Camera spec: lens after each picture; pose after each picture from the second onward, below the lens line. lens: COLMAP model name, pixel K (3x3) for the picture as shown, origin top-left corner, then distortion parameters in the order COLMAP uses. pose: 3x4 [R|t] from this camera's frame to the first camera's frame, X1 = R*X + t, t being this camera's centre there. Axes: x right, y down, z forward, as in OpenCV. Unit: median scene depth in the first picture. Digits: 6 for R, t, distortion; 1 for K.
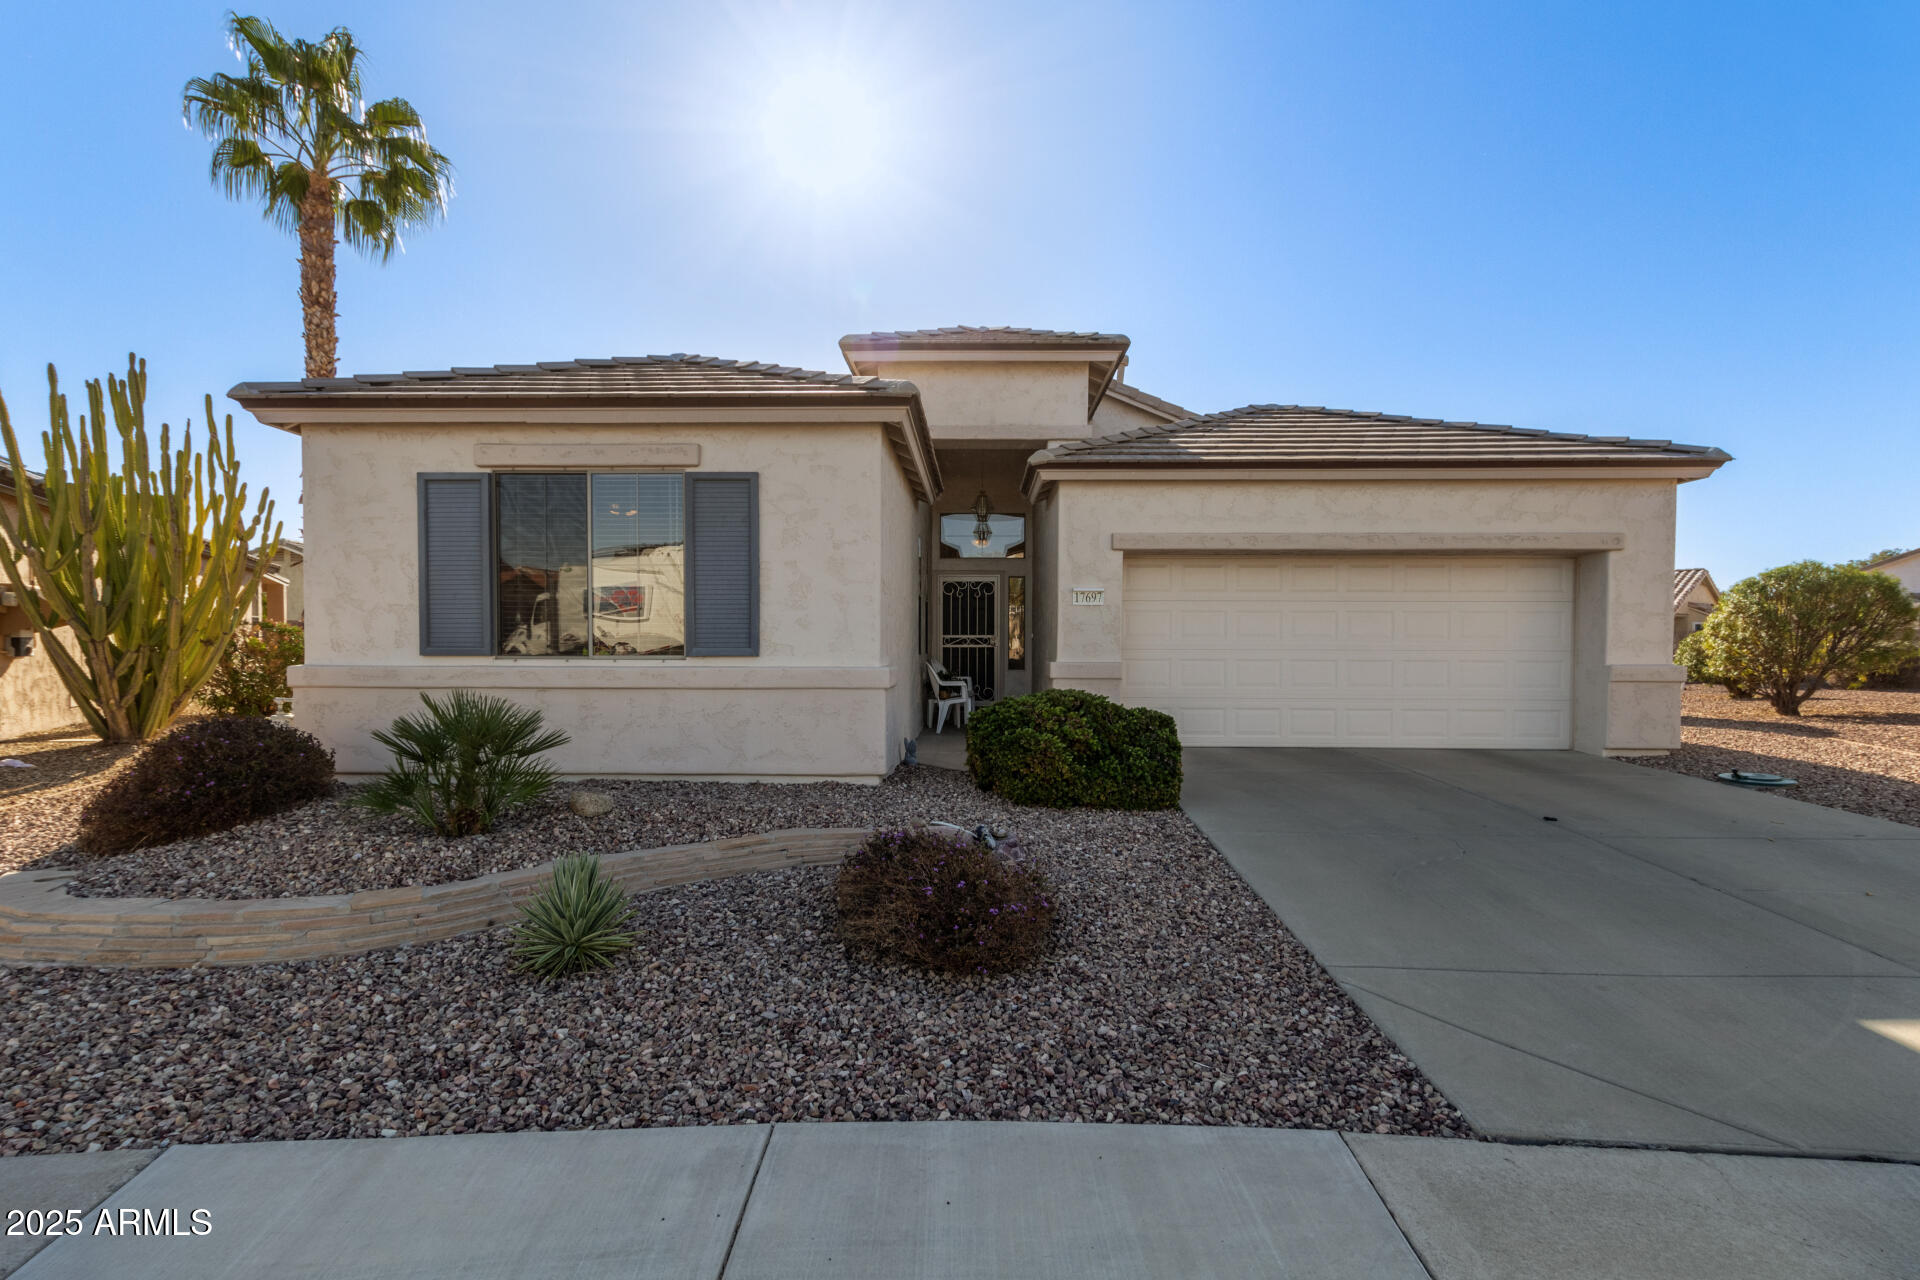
lens RADIAL K [[876.1, 0, 962.8], [0, 876.1, 641.4], [0, 0, 1]] dist [0.004326, 0.000171]
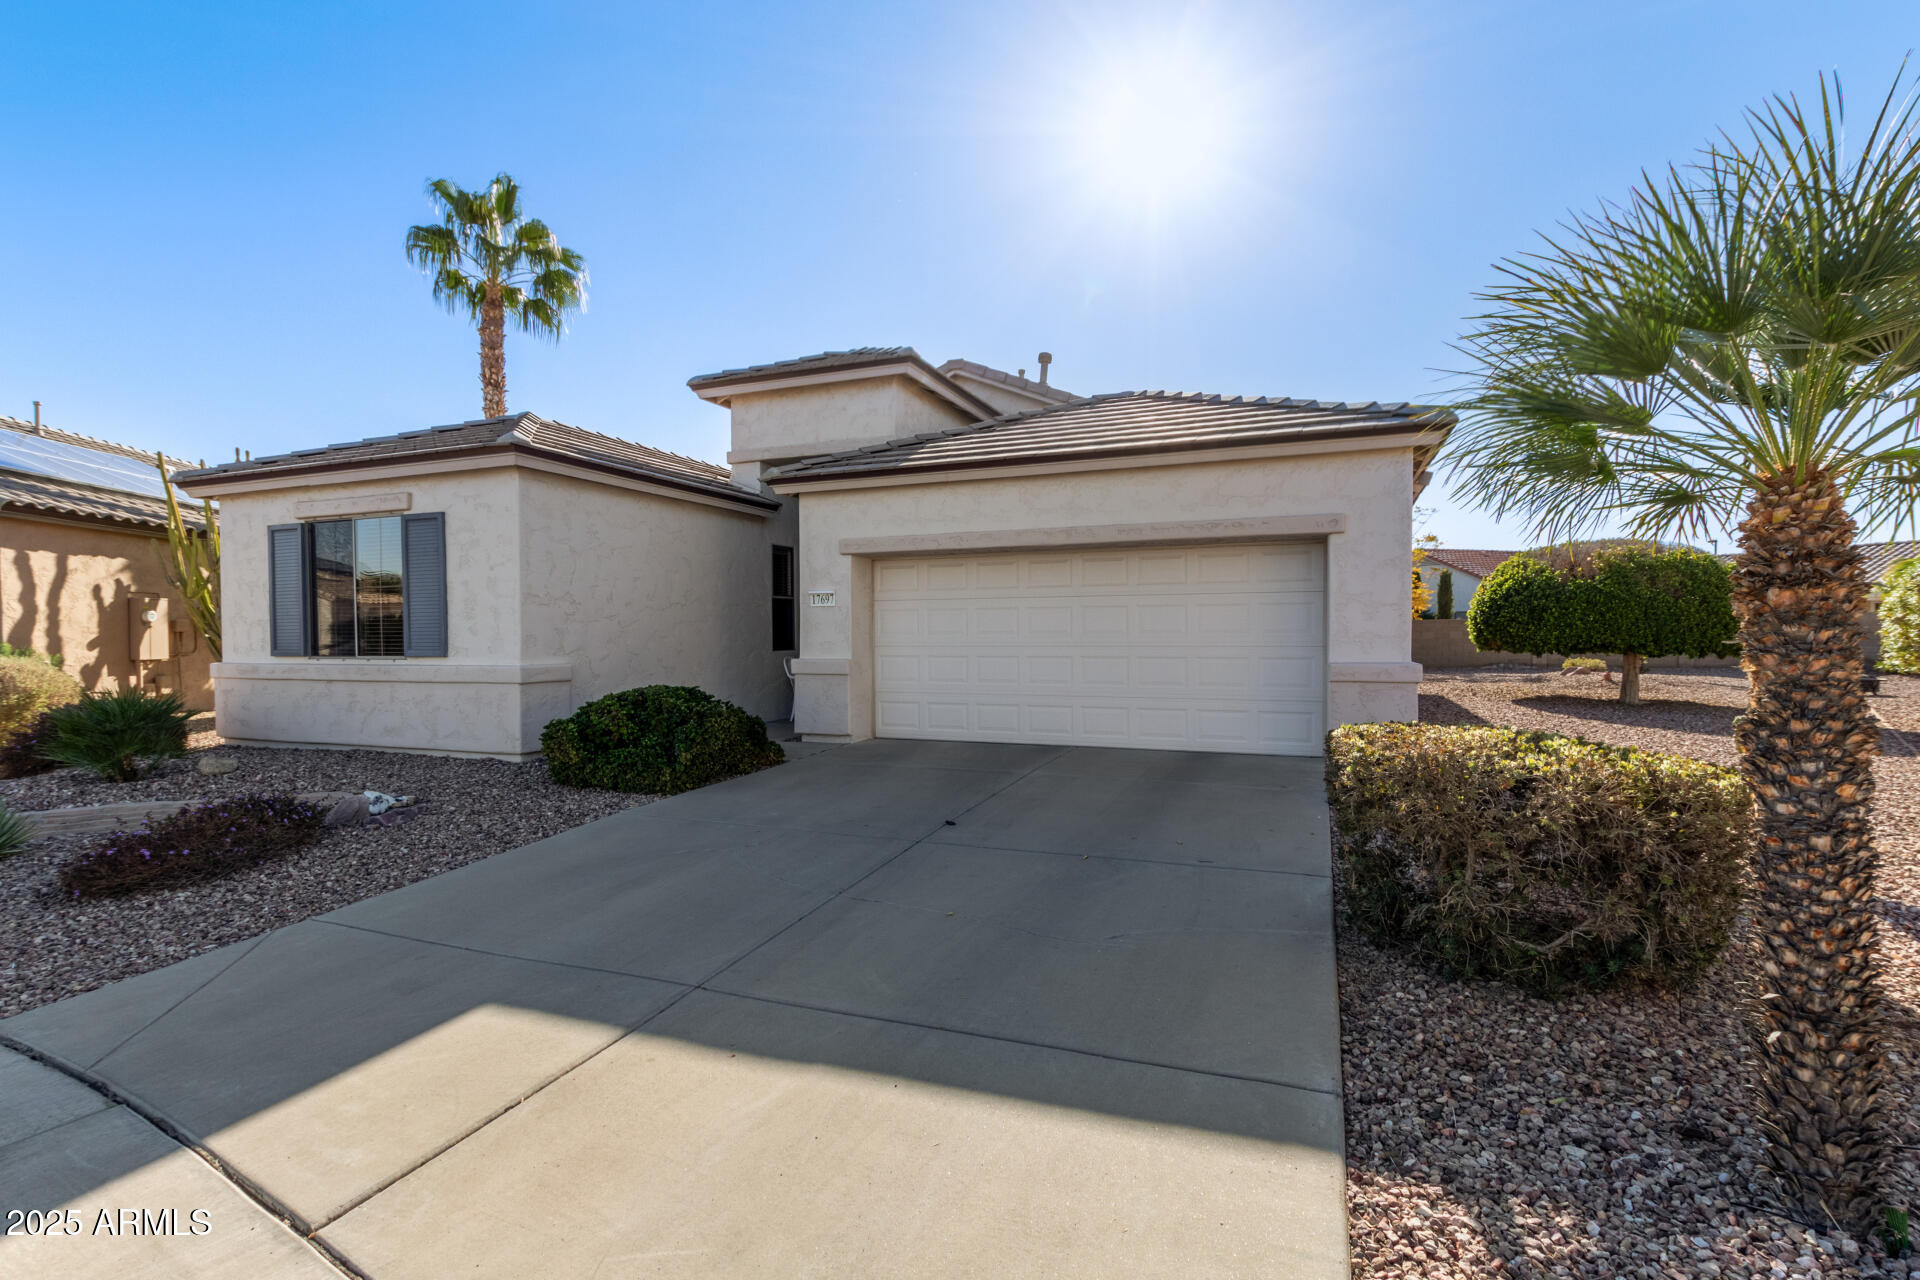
lens RADIAL K [[876.1, 0, 1068.4], [0, 876.1, 620.7], [0, 0, 1]] dist [0.004326, 0.000171]
pose [[0.941945, -0.014115, -0.335470, 0.782064], [0.010784, 0.999872, -0.011791, -0.007940], [0.335594, 0.007488, 0.941977, 0.081291]]
